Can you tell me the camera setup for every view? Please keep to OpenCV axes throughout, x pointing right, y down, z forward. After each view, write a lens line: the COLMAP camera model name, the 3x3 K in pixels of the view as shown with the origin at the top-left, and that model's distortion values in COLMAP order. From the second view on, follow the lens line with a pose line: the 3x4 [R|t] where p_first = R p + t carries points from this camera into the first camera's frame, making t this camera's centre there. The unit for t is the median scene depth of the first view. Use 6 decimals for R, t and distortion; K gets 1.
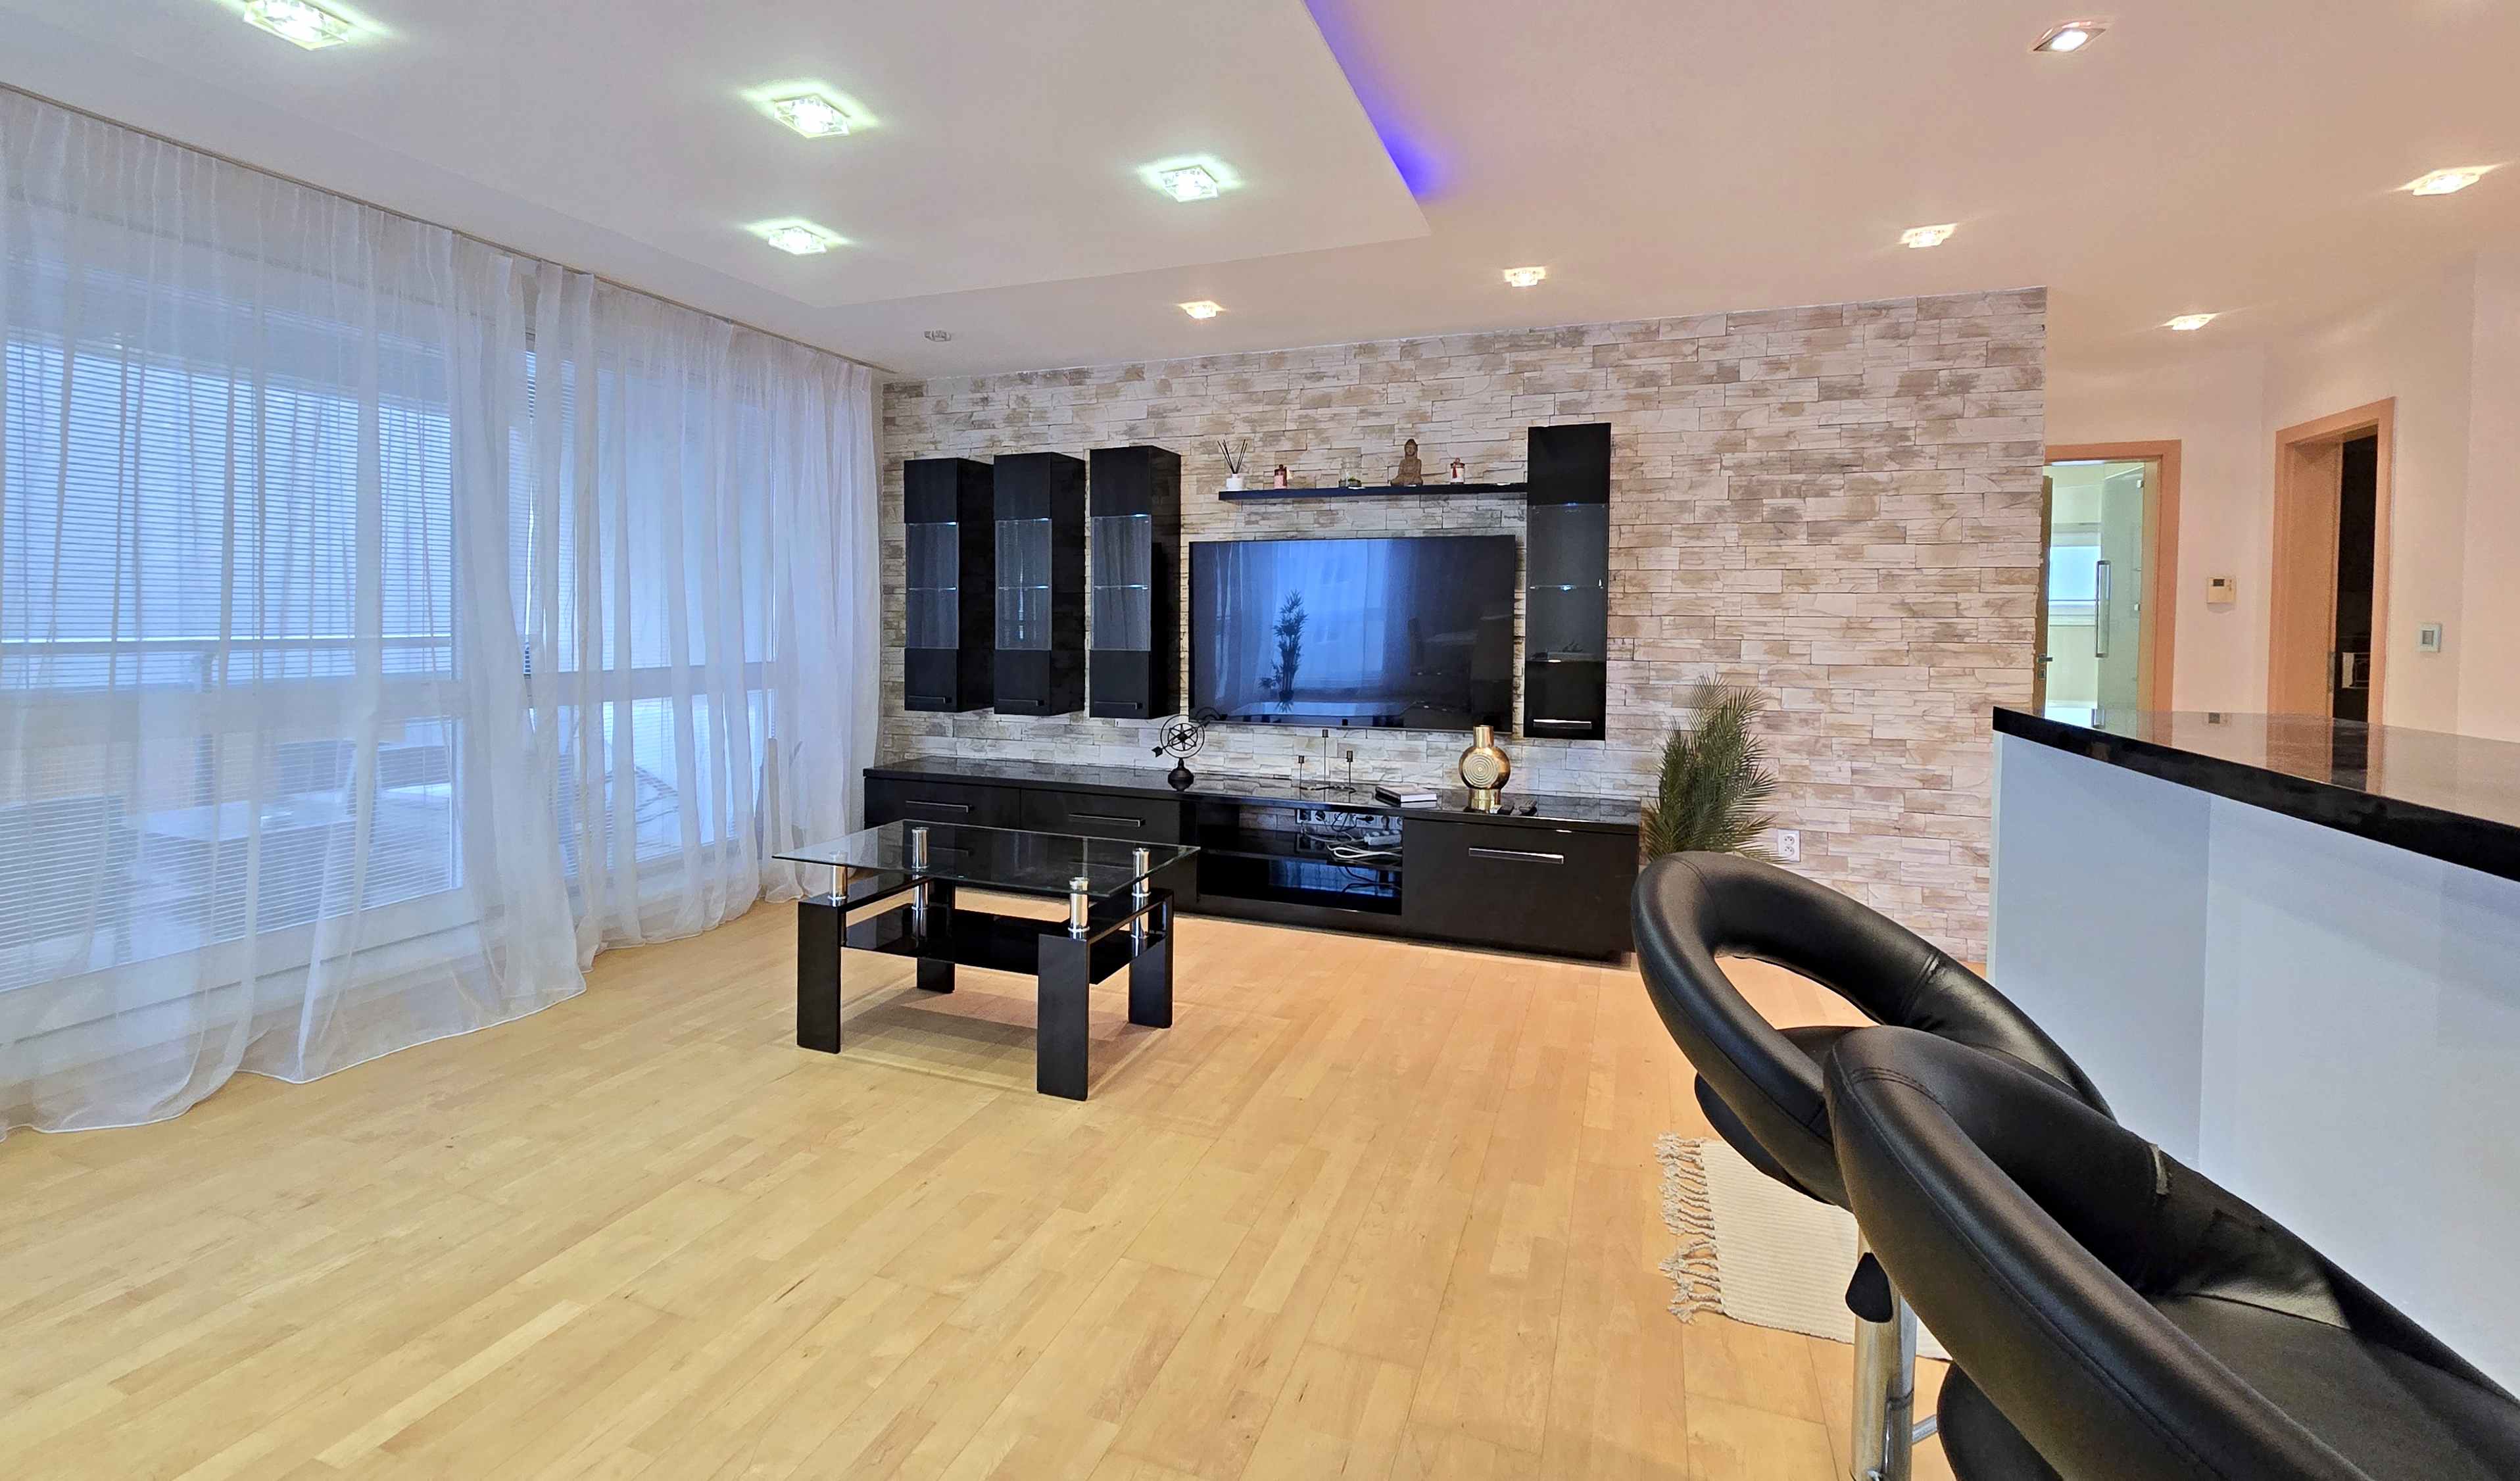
lens RADIAL K [[1062.6, 0, 1258.8], [0, 1062.6, 645.5], [0, 0, 1]] dist [0.002515, 0.000035]
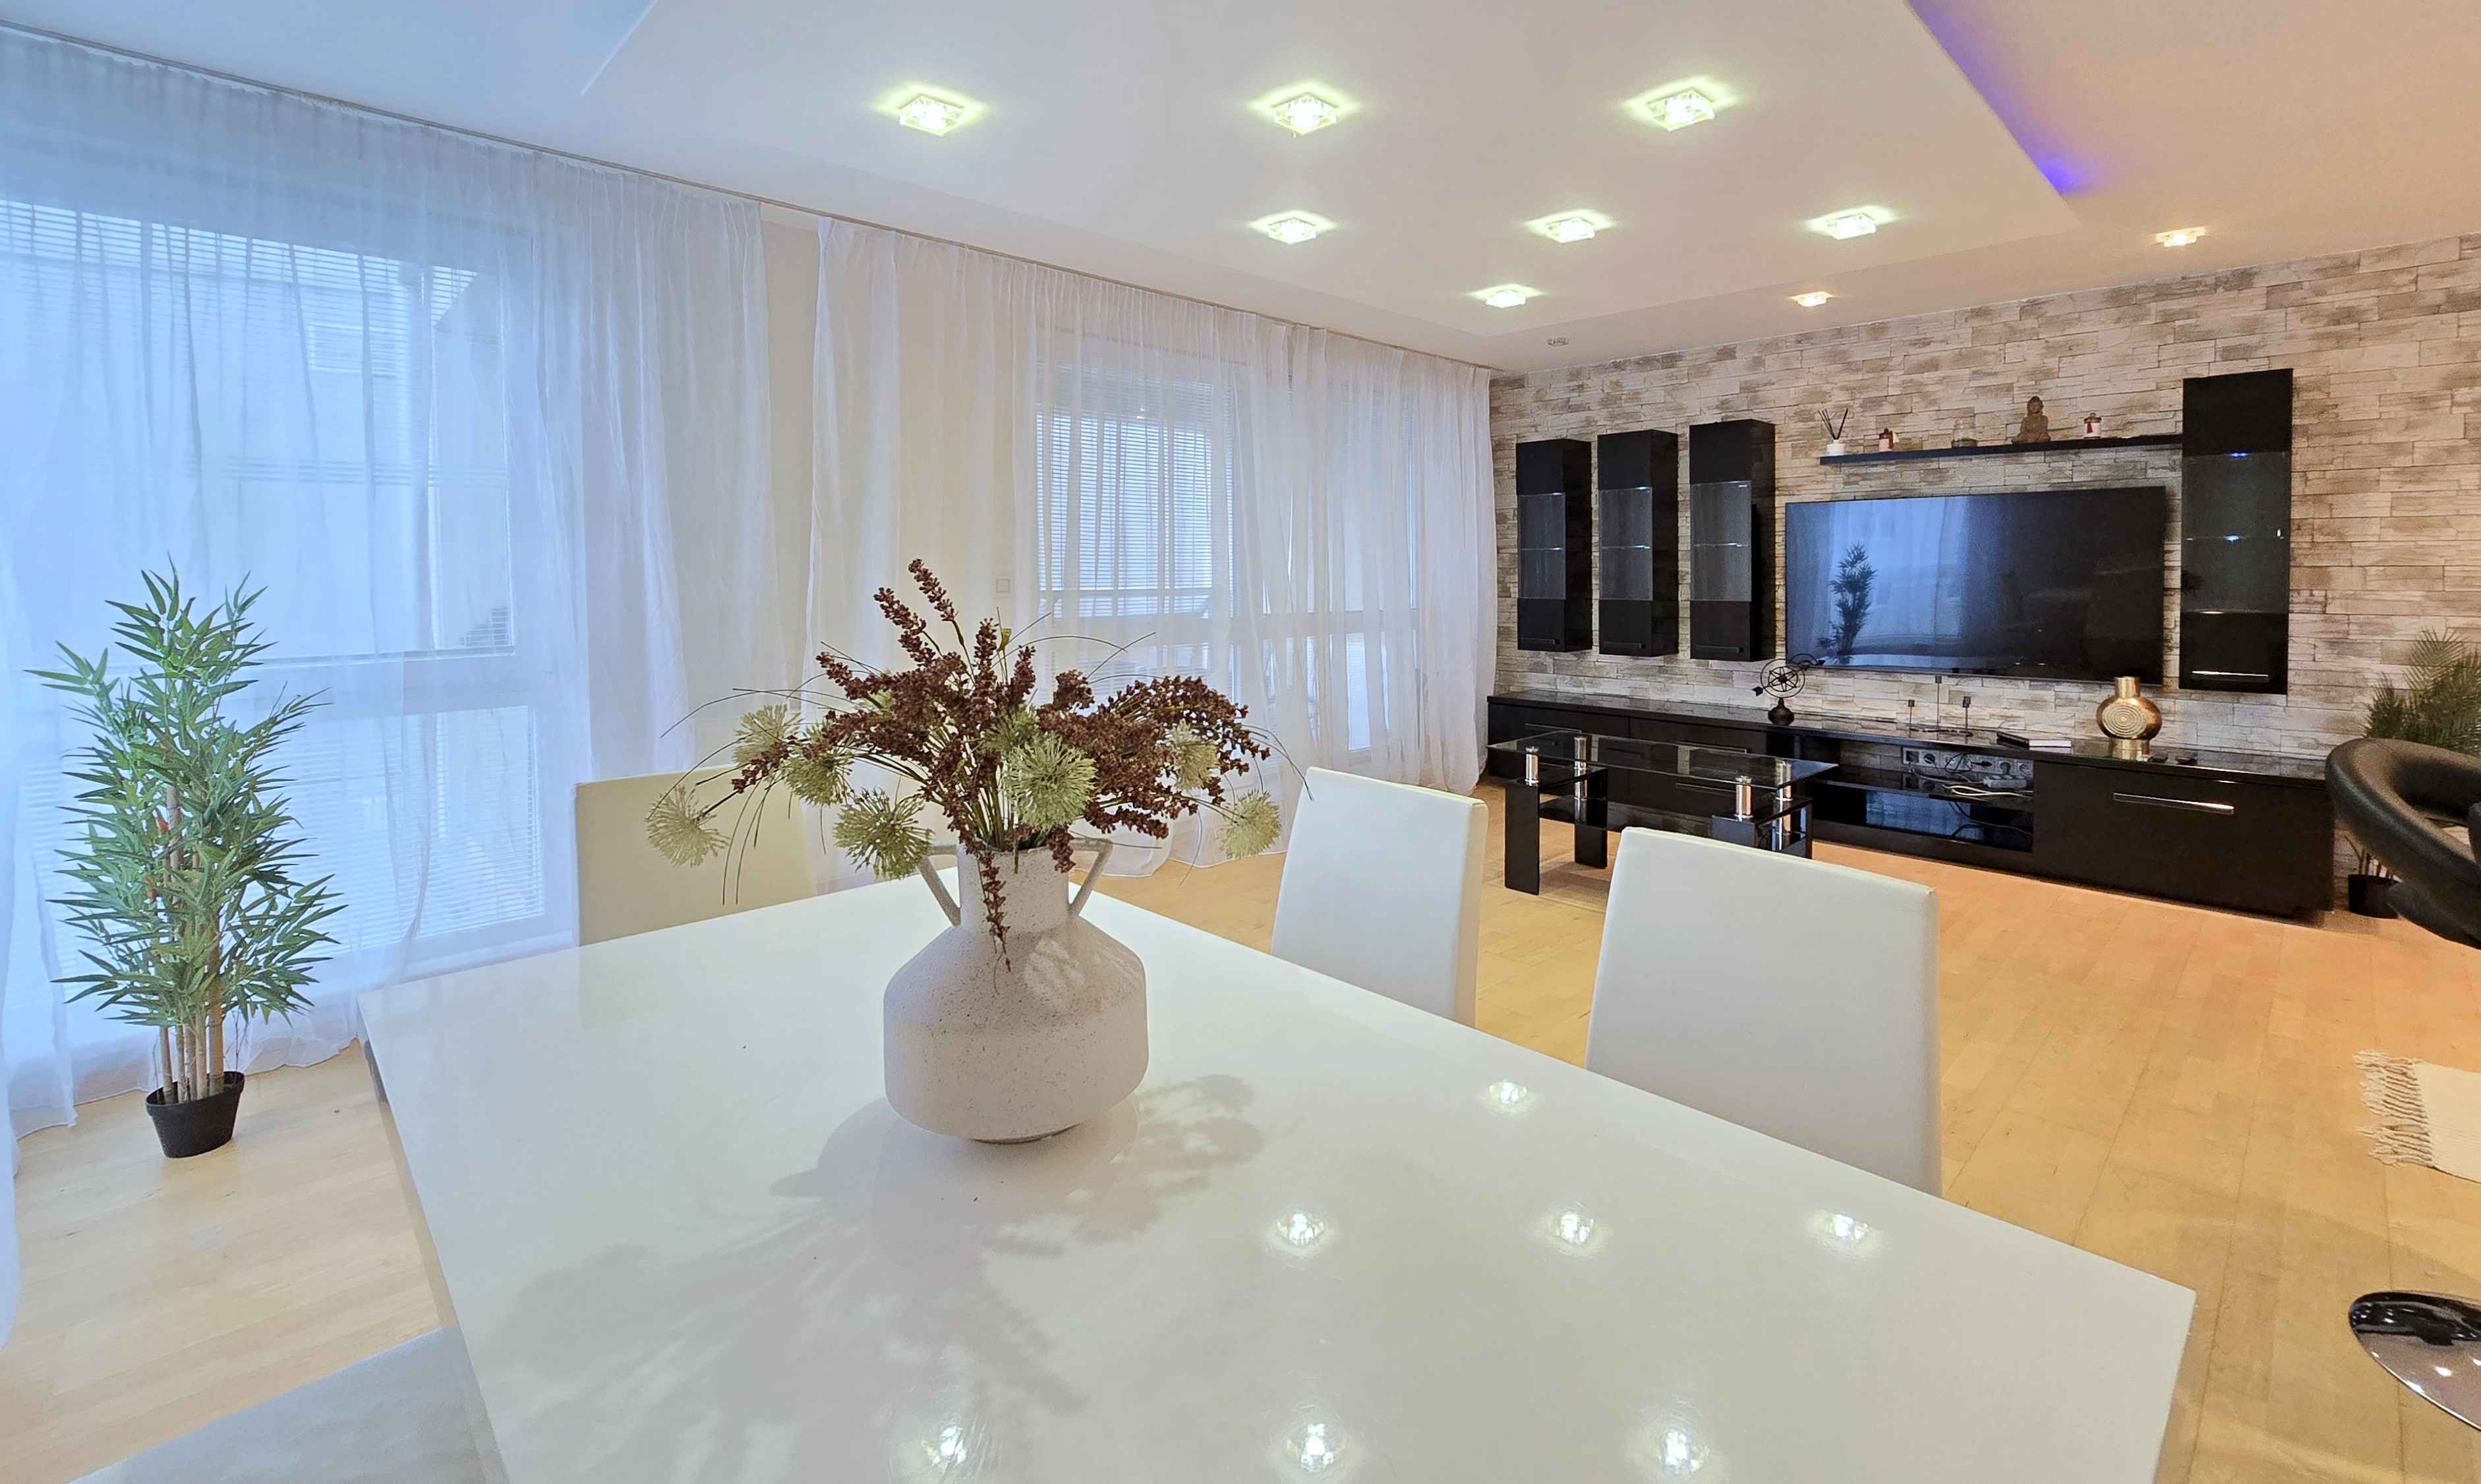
lens RADIAL K [[1070.3, 0, 1240.6], [0, 1070.3, 587.1], [0, 0, 1]] dist [-0.002274, 0.000393]
pose [[0.898932, 0.000199, -0.438088, -0.092313], [-0.006475, 0.999897, -0.012833, 0.008289], [0.438040, 0.014373, 0.898841, -0.258883]]
